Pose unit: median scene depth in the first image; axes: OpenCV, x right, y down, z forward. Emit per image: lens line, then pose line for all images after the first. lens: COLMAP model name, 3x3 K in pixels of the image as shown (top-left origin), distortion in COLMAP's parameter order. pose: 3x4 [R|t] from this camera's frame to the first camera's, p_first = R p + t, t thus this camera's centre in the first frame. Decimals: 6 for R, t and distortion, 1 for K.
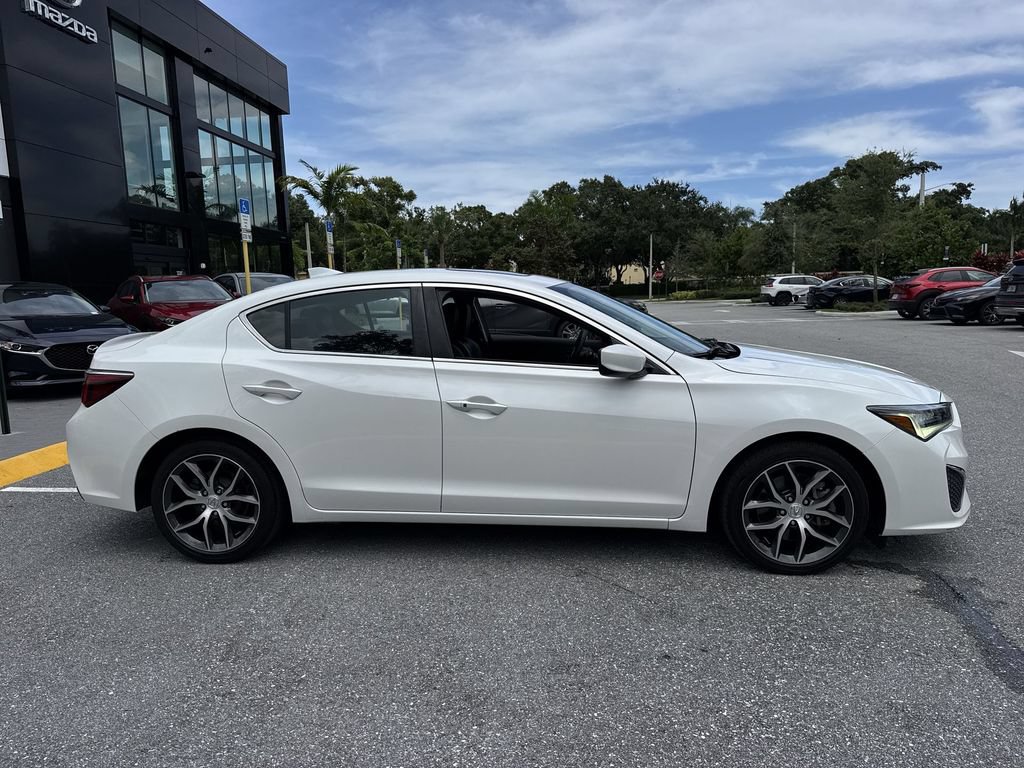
lens RADIAL K [[720.2, 0, 508.2], [0, 720.2, 390.4], [0, 0, 1]] dist [0.043602, -0.058702]
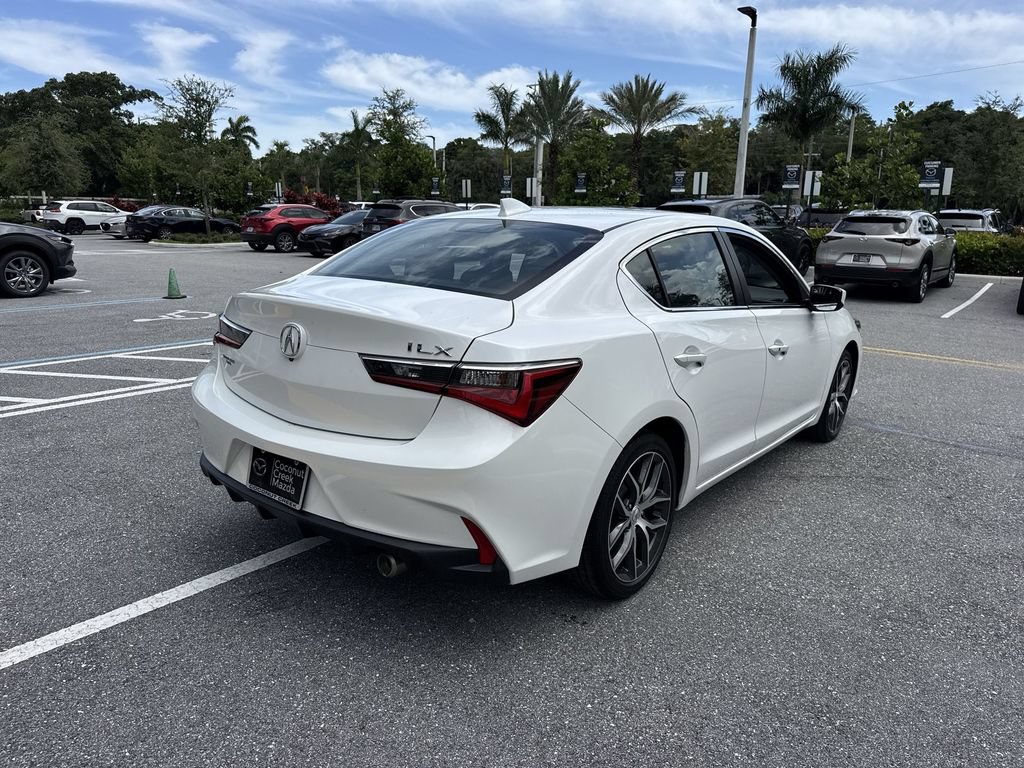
lens RADIAL K [[720.2, 0, 508.5], [0, 720.2, 386.0], [0, 0, 1]] dist [0.043602, -0.058702]
pose [[0.545627, -0.150623, 0.824381, -1.083077], [0.075911, 0.988554, 0.130376, -0.087947], [-0.834583, -0.008557, 0.550816, 0.697072]]
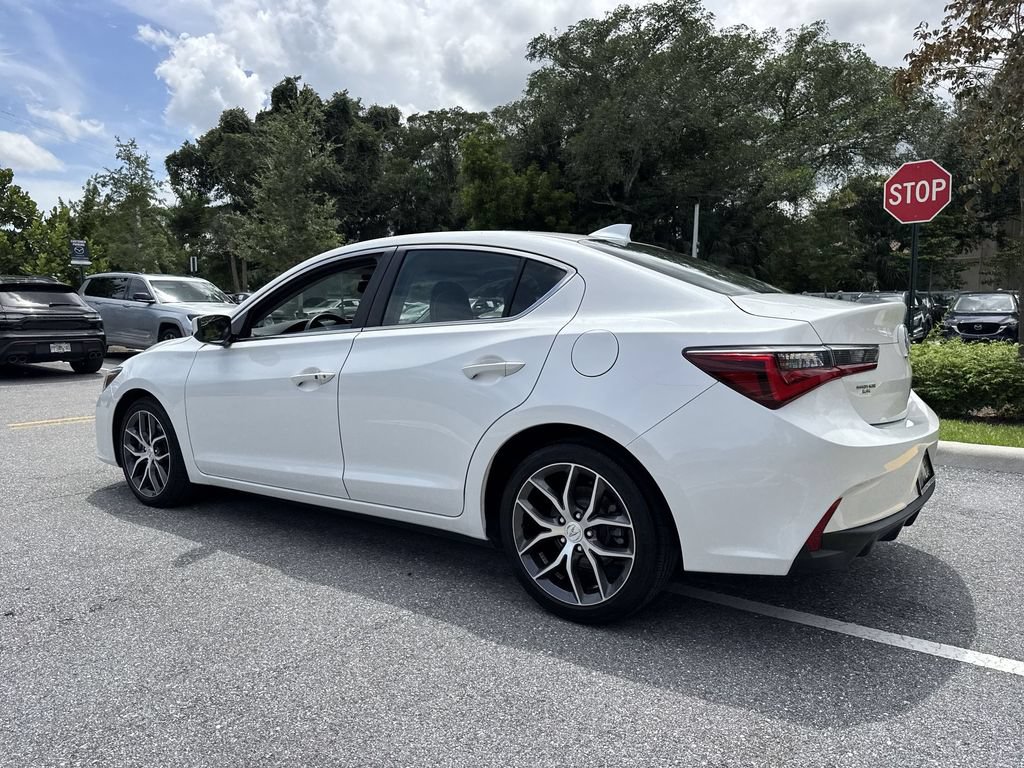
lens RADIAL K [[720.2, 0, 509.6], [0, 720.2, 392.9], [0, 0, 1]] dist [0.043602, -0.058702]
pose [[-0.857397, -0.026209, 0.513988, -0.670167], [0.098466, 0.971900, 0.213811, -0.202152], [-0.505149, 0.233931, -0.830723, 2.059655]]
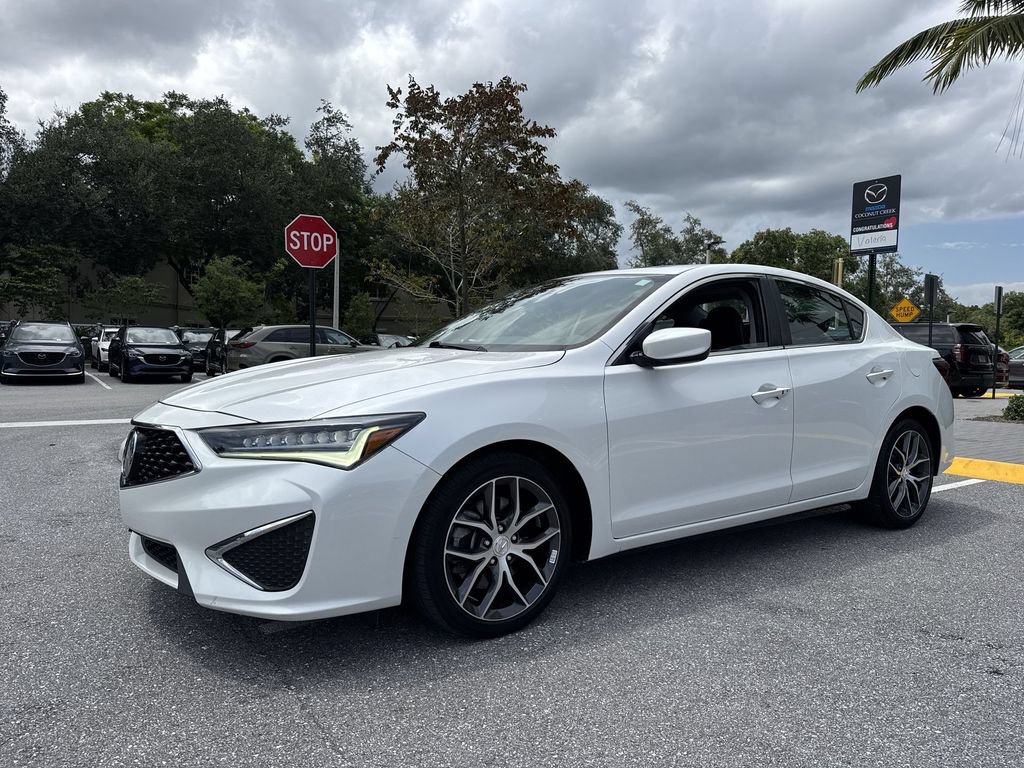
lens RADIAL K [[720.2, 0, 511.6], [0, 720.2, 392.6], [0, 0, 1]] dist [0.043602, -0.058702]
pose [[-0.757851, 0.044637, -0.650899, 0.848267], [-0.091356, 0.980567, 0.173613, -0.183796], [0.646000, 0.191037, -0.739046, 1.903006]]
